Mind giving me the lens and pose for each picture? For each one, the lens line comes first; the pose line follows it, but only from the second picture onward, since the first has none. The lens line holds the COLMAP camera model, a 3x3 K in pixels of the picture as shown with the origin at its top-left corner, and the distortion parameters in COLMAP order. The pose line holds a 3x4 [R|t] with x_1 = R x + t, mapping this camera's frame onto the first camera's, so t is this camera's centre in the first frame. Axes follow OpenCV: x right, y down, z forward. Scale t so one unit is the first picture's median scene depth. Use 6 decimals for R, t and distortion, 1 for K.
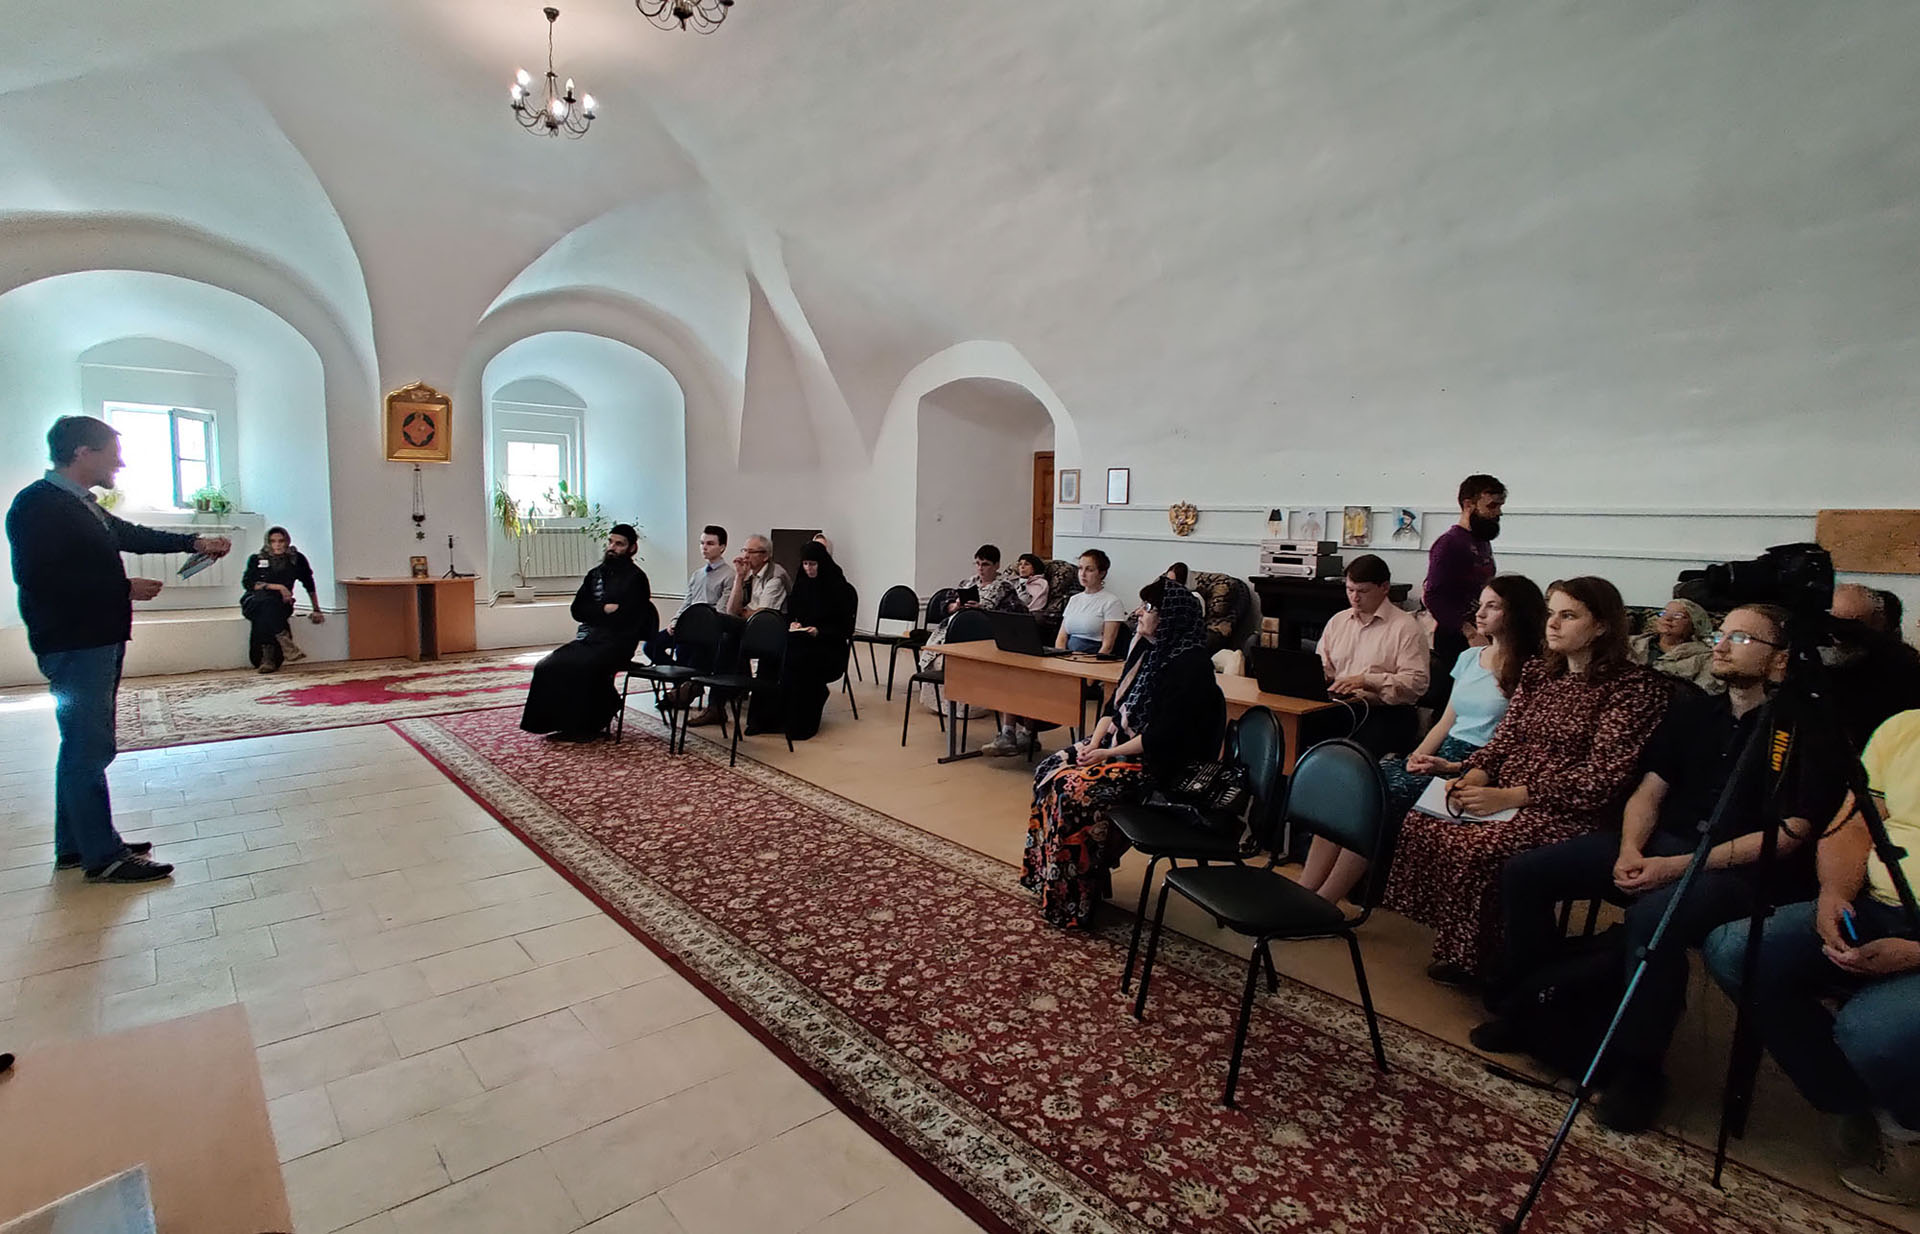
lens RADIAL K [[945.8, 0, 960.0], [0, 945.8, 617.0], [0, 0, 1]] dist [-0.004370, -0.000609]
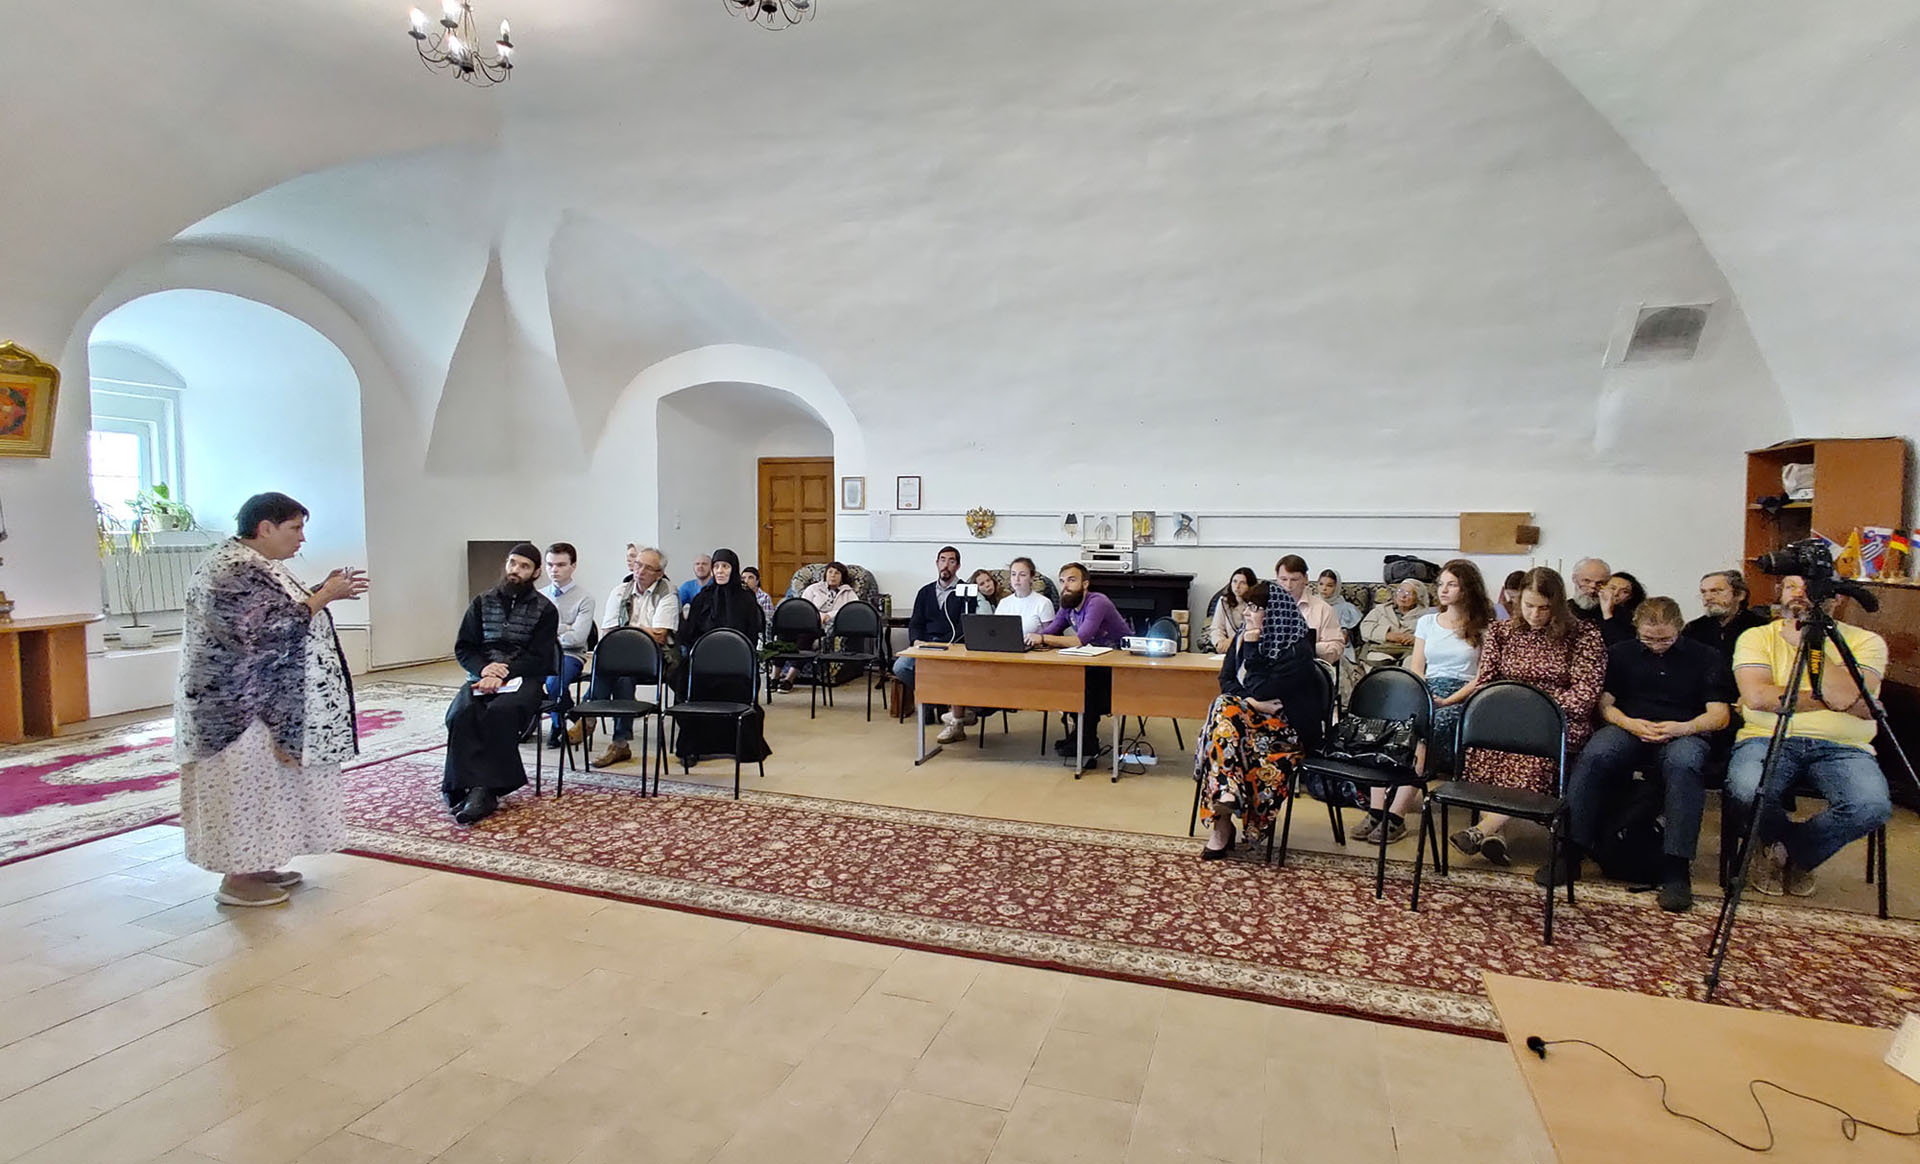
lens RADIAL K [[947.5, 0, 960.0], [0, 947.5, 582.0], [0, 0, 1]] dist [-0.003734, 0.001171]
pose [[0.867188, -0.044581, 0.495981, -0.588048], [0.063003, 0.997803, -0.020469, -0.024302], [-0.493979, 0.048998, 0.868092, 0.094717]]
